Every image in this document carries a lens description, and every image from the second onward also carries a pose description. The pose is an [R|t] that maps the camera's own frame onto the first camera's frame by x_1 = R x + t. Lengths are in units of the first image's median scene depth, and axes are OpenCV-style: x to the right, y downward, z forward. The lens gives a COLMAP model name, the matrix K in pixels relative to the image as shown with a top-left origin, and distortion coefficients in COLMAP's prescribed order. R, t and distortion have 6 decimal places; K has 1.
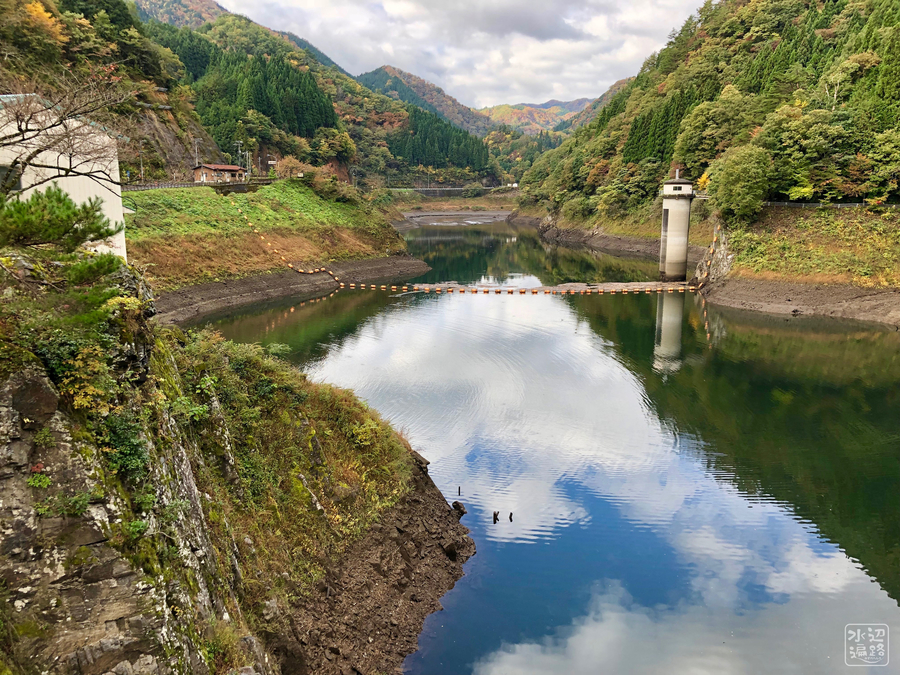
lens RADIAL K [[736.7, 0, 450.0], [0, 736.7, 337.5], [0, 0, 1]] dist [0.021961, 0.000539]
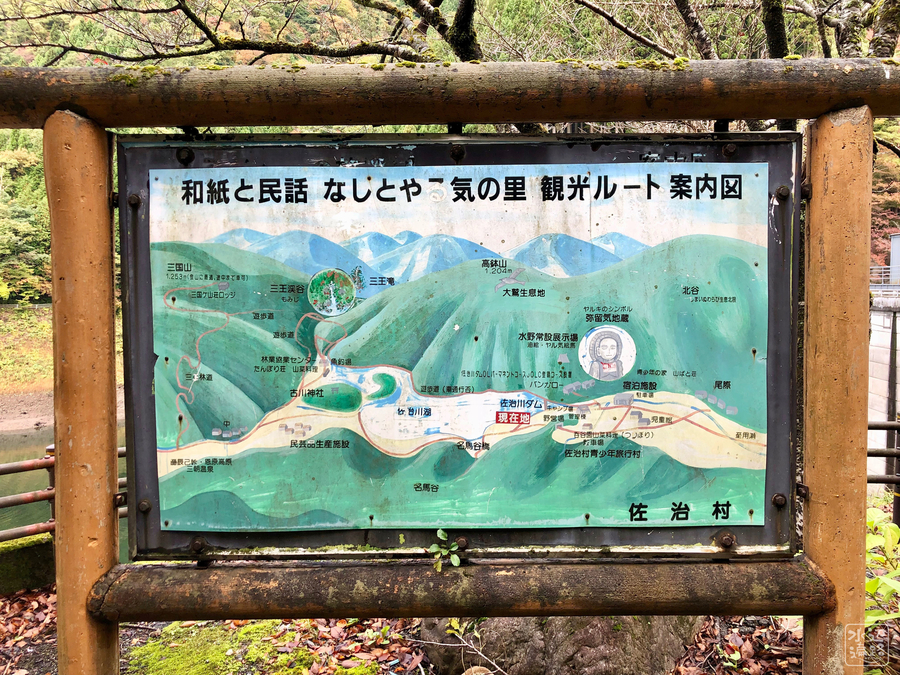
lens RADIAL K [[736.7, 0, 450.0], [0, 736.7, 337.5], [0, 0, 1]] dist [0.021961, 0.000539]
pose [[0.402391, -0.064197, 0.913214, -0.116865], [0.184224, 0.982810, -0.012086, -0.030158], [-0.896740, 0.173100, 0.407301, 0.151394]]
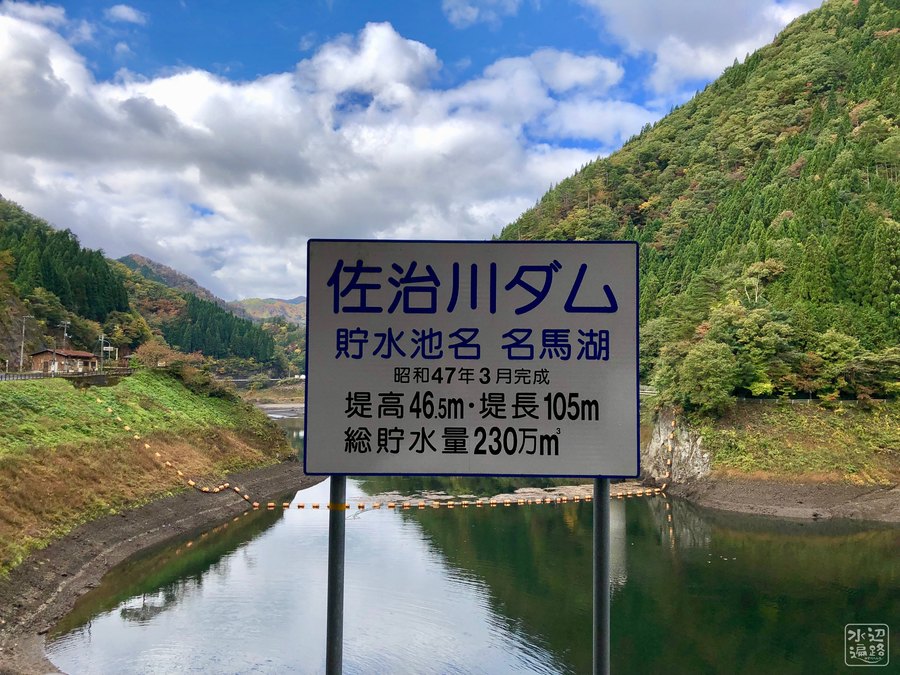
lens RADIAL K [[736.7, 0, 450.0], [0, 736.7, 337.5], [0, 0, 1]] dist [0.021961, 0.000539]
pose [[0.942896, 0.024062, 0.332217, -0.234266], [0.061185, 0.967903, -0.243761, -0.044024], [-0.327419, 0.250168, 0.911160, 0.210288]]
